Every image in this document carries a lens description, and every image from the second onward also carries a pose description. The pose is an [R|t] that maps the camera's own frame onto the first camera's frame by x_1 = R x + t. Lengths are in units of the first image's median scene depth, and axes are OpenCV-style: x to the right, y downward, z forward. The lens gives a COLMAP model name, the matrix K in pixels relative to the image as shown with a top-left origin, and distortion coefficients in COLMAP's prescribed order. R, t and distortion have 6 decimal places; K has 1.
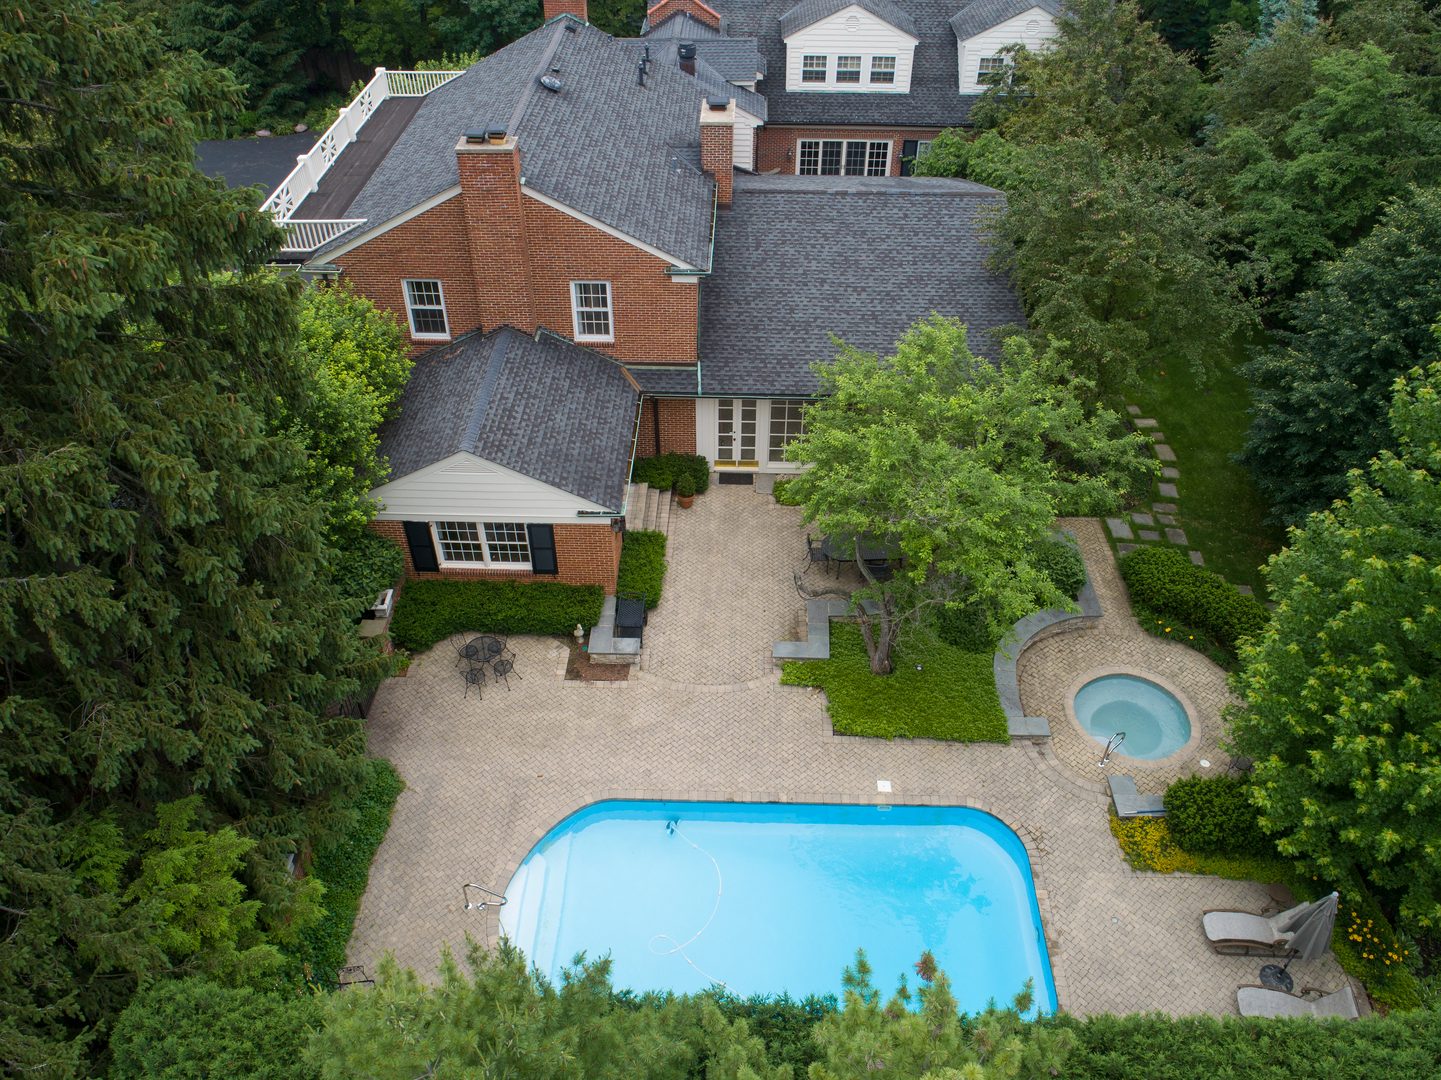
lens RADIAL K [[1071.9, 0, 721.5], [0, 1071.9, 538.7], [0, 0, 1]] dist [-0.024696, 0.014806]
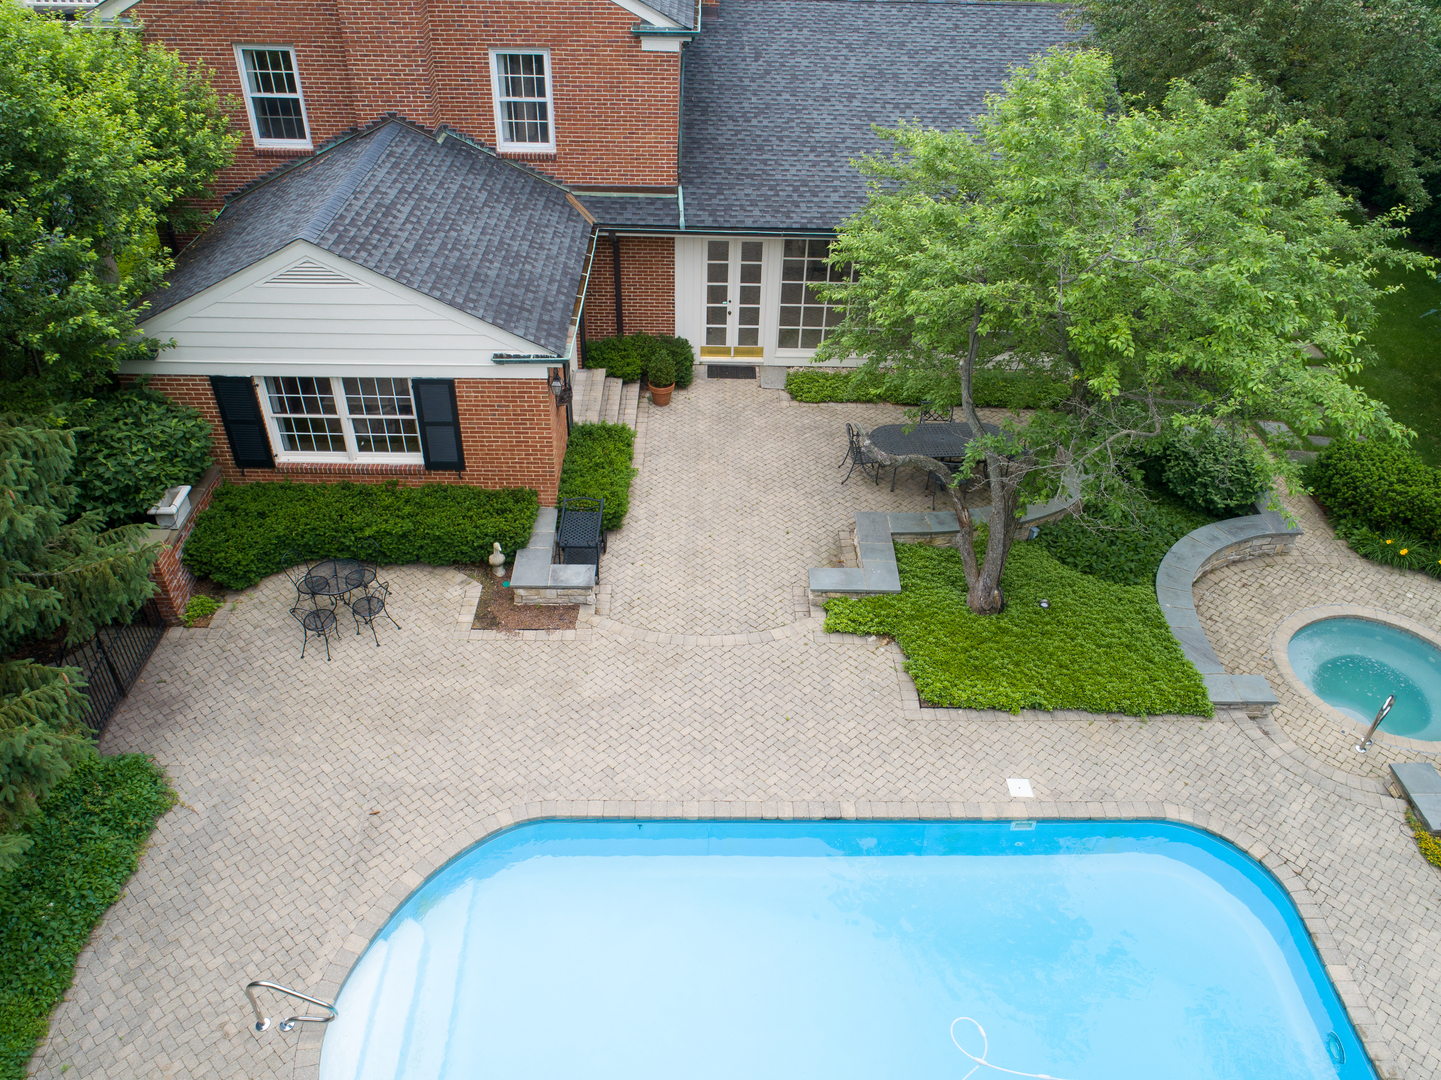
lens RADIAL K [[1071.9, 0, 719.5], [0, 1071.9, 540.3], [0, 0, 1]] dist [-0.024696, 0.014806]
pose [[0.999106, -0.007236, 0.041649, -0.030255], [0.009626, 0.998301, -0.057468, 0.116724], [-0.041162, 0.057818, 0.997478, 0.380818]]
